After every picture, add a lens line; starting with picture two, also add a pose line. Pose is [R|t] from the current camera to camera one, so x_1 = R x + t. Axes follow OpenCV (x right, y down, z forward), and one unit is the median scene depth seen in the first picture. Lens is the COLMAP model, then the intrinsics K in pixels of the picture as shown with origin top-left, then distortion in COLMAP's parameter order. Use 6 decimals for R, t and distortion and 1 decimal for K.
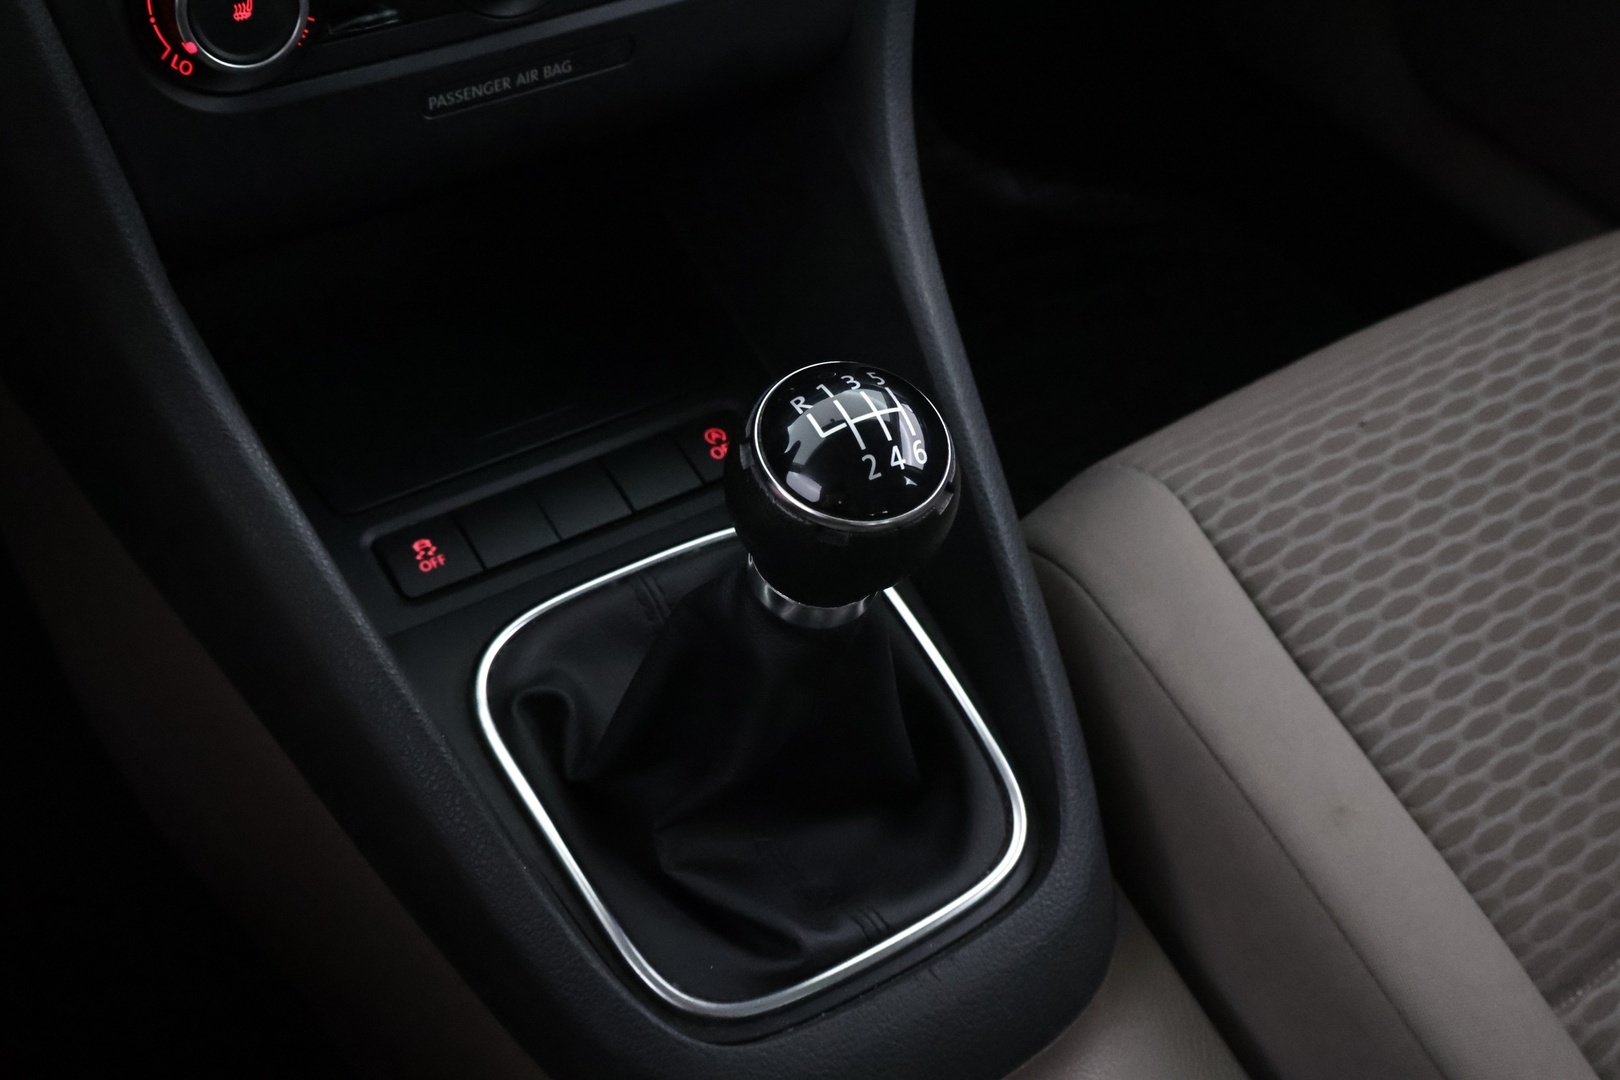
lens RADIAL K [[1965.7, 0, 815.6], [0, 1965.7, 543.3], [0, 0, 1]] dist [0.045208, 0.000000]
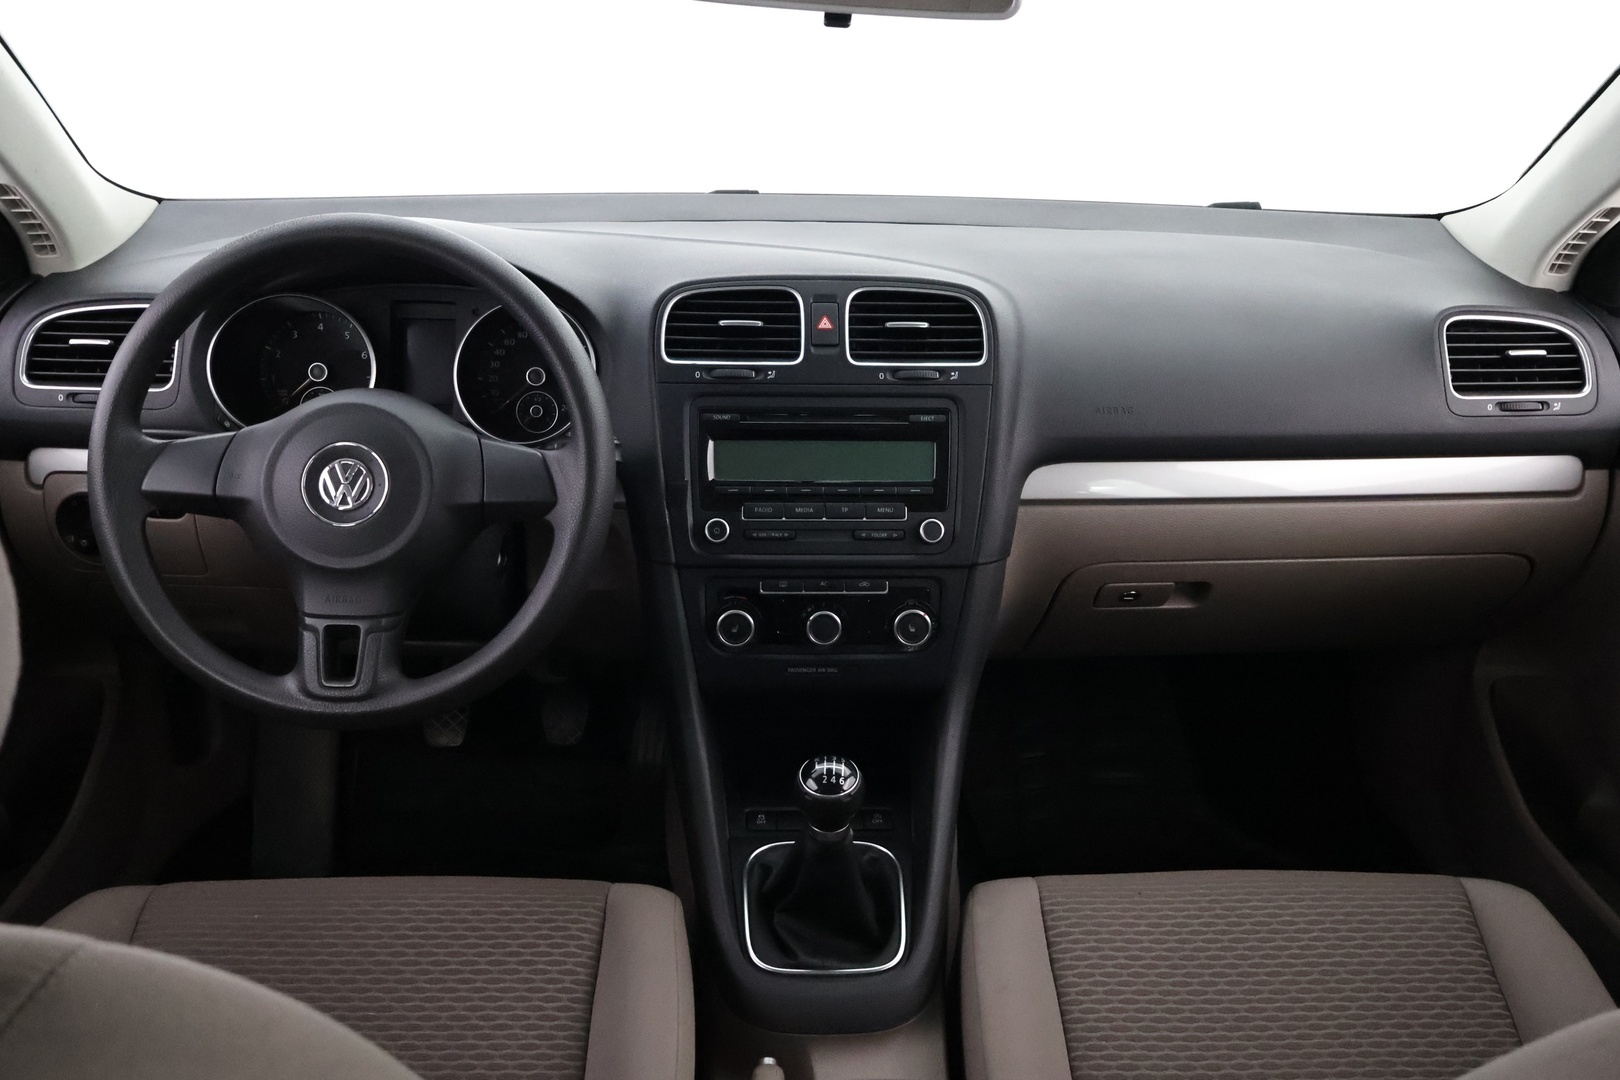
lens RADIAL K [[1421.6, 0, 802.9], [0, 1421.6, 540.6], [0, 0, 1]] dist [0.016729, 0.026938]
pose [[0.848436, 0.143460, -0.509486, 0.933584], [-0.340327, 0.885074, -0.317522, 0.308247], [0.405381, 0.442789, 0.799752, -0.915579]]
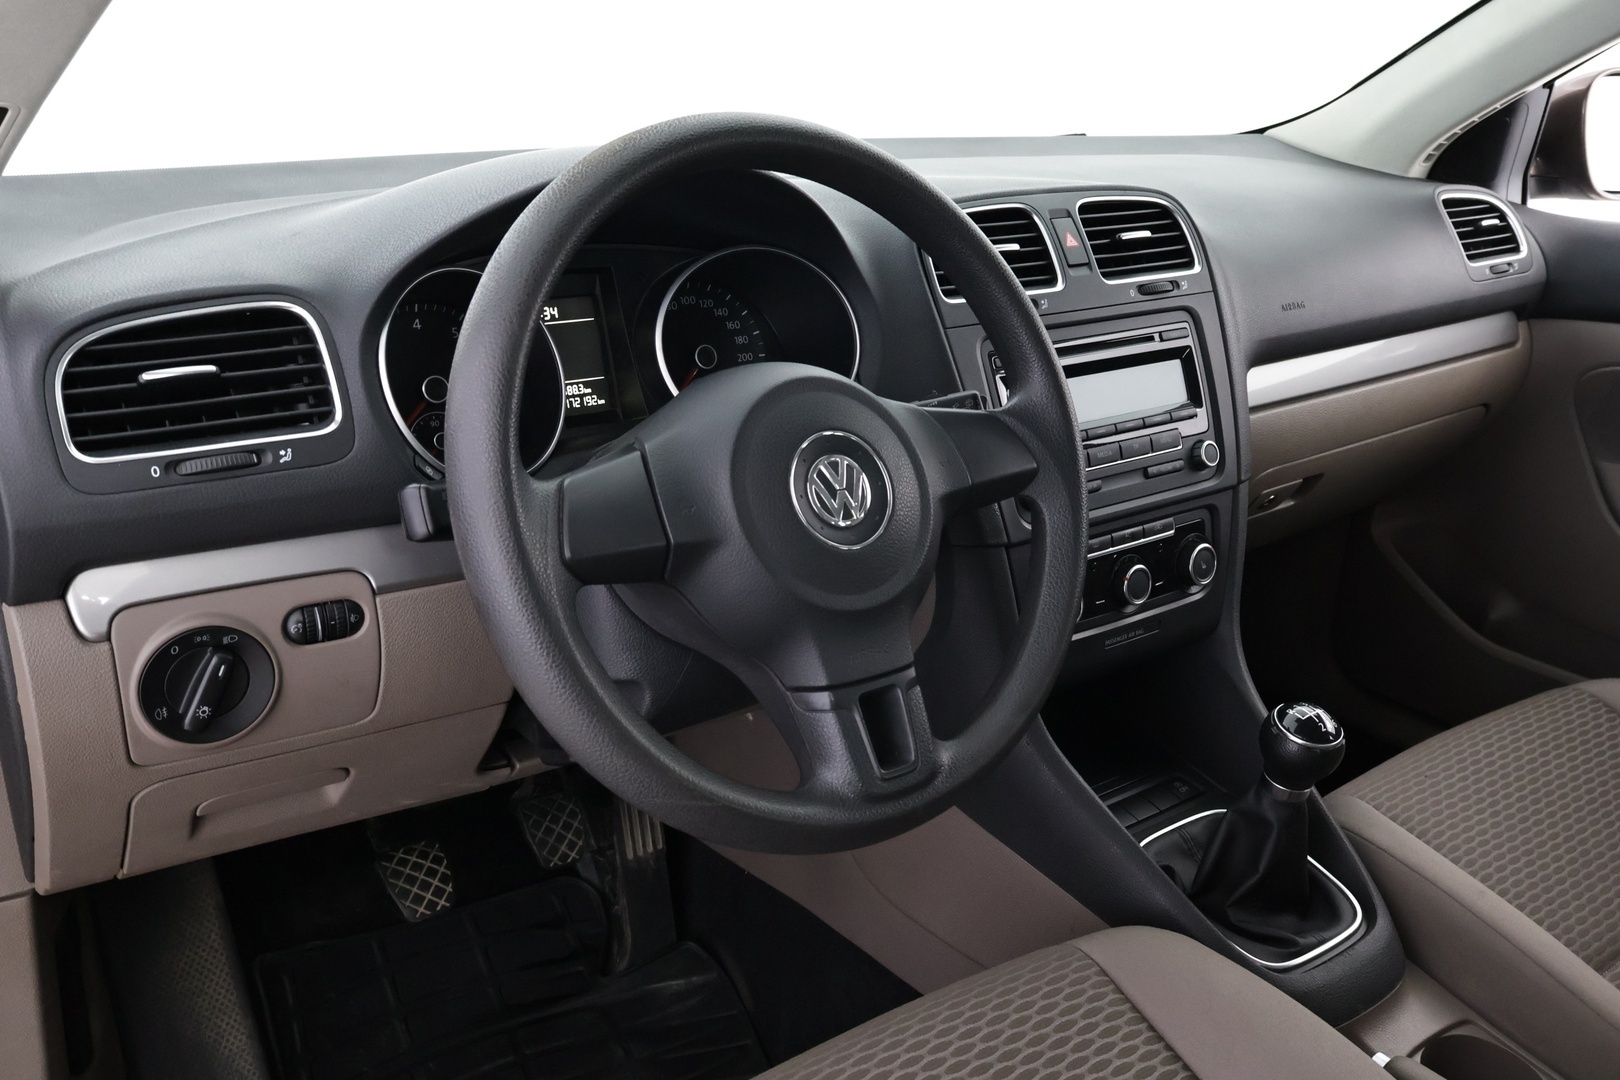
lens RADIAL K [[1421.6, 0, 814.8], [0, 1421.6, 535.3], [0, 0, 1]] dist [0.016729, 0.026938]
pose [[0.997121, -0.066603, 0.036247, -0.629261], [0.075692, 0.902831, -0.423281, 0.439318], [-0.004533, 0.424806, 0.905273, -0.852770]]
